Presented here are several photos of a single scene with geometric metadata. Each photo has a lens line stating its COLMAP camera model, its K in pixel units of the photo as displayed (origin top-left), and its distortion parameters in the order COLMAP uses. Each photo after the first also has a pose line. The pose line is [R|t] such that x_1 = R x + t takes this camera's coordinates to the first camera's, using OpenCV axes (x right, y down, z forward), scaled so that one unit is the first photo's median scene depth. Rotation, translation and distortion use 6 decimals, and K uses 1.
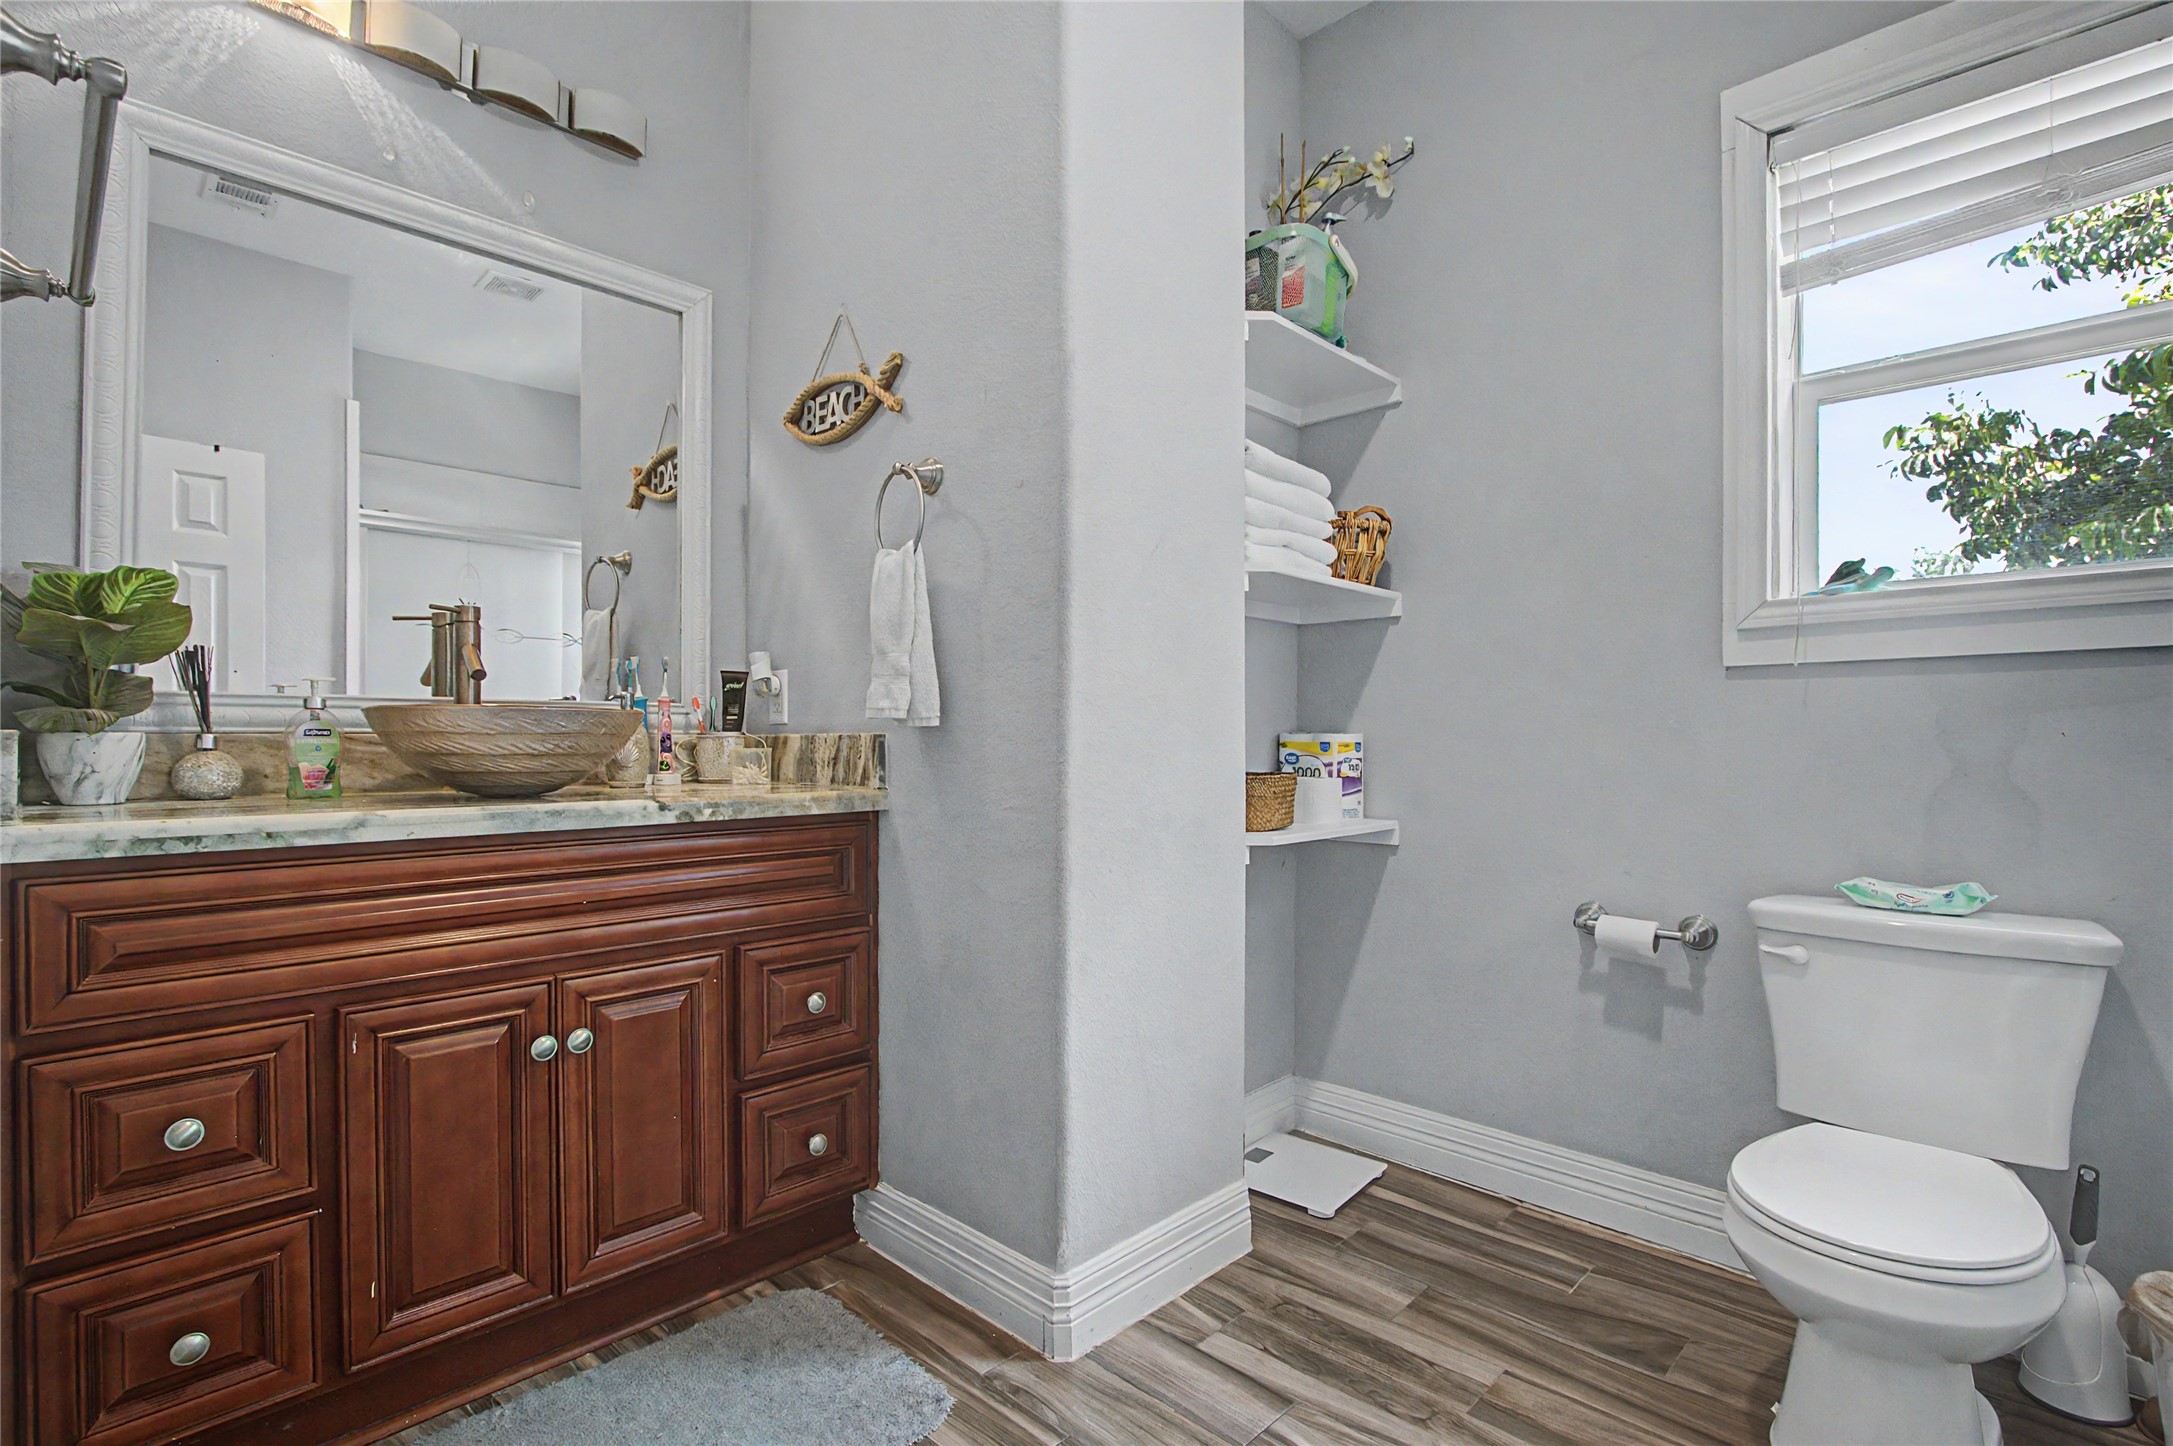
lens RADIAL K [[1082.7, 0, 1080.9], [0, 1082.7, 748.6], [0, 0, 1]] dist [-0.014516, 0.000784]
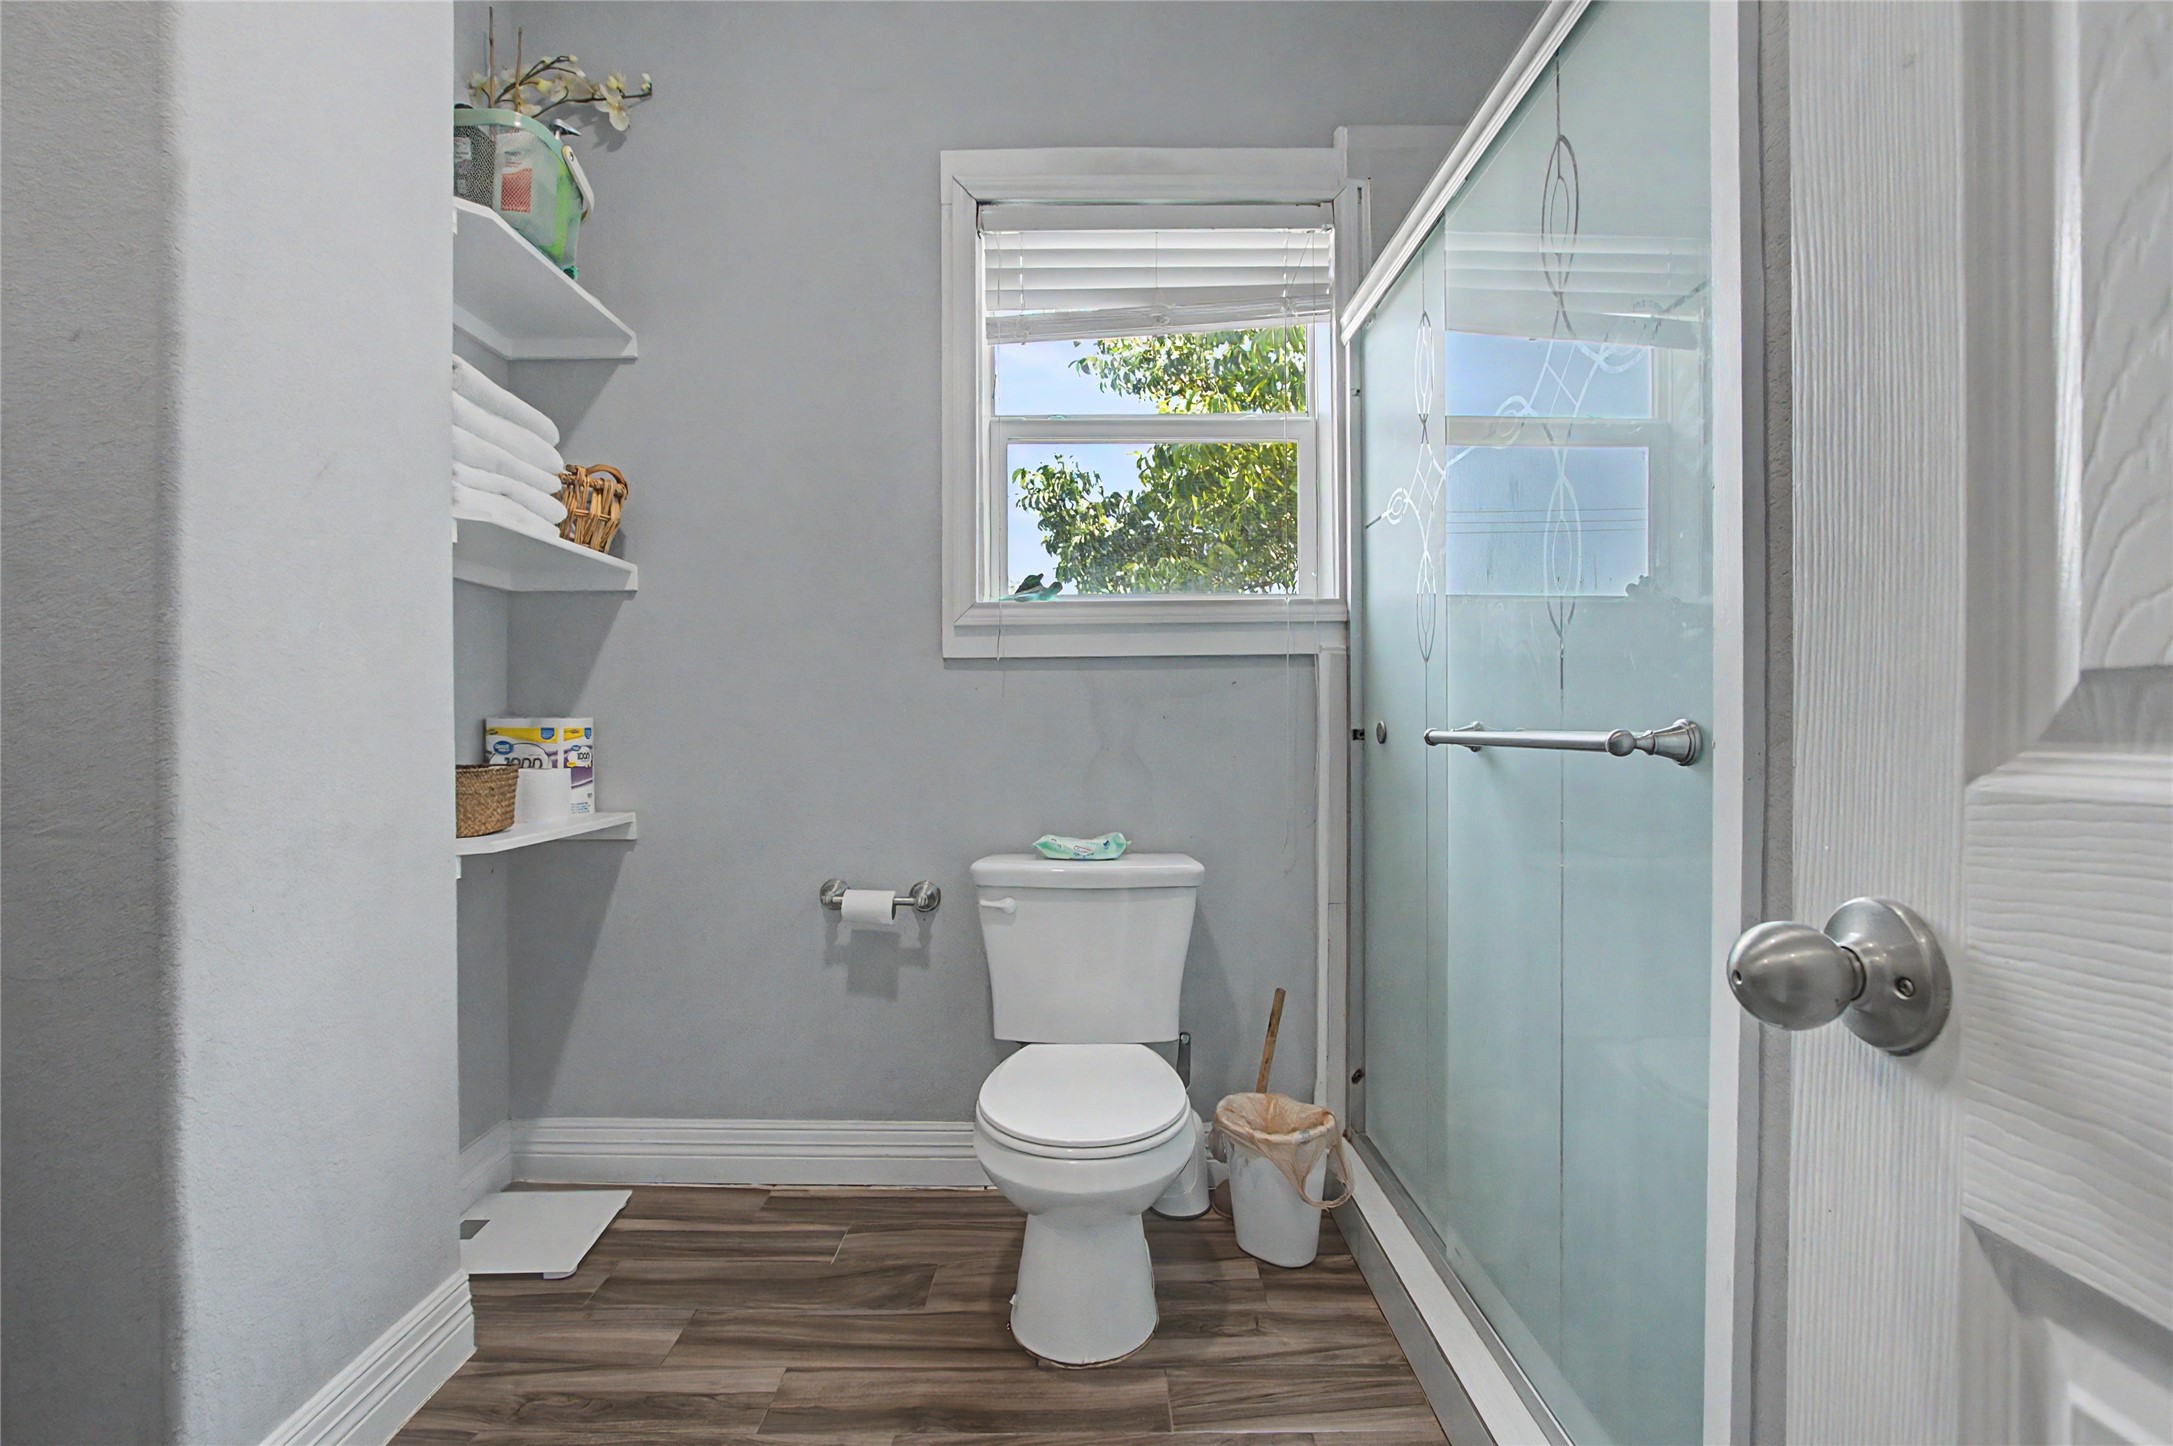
lens RADIAL K [[1009.6, 0, 1079.2], [0, 1009.6, 727.9], [0, 0, 1]] dist [-0.021847, 0.005659]
pose [[0.702767, -0.007504, 0.711380, -0.052289], [0.011684, 0.999931, -0.000995, -0.000172], [-0.711324, 0.009011, 0.702806, 0.141306]]
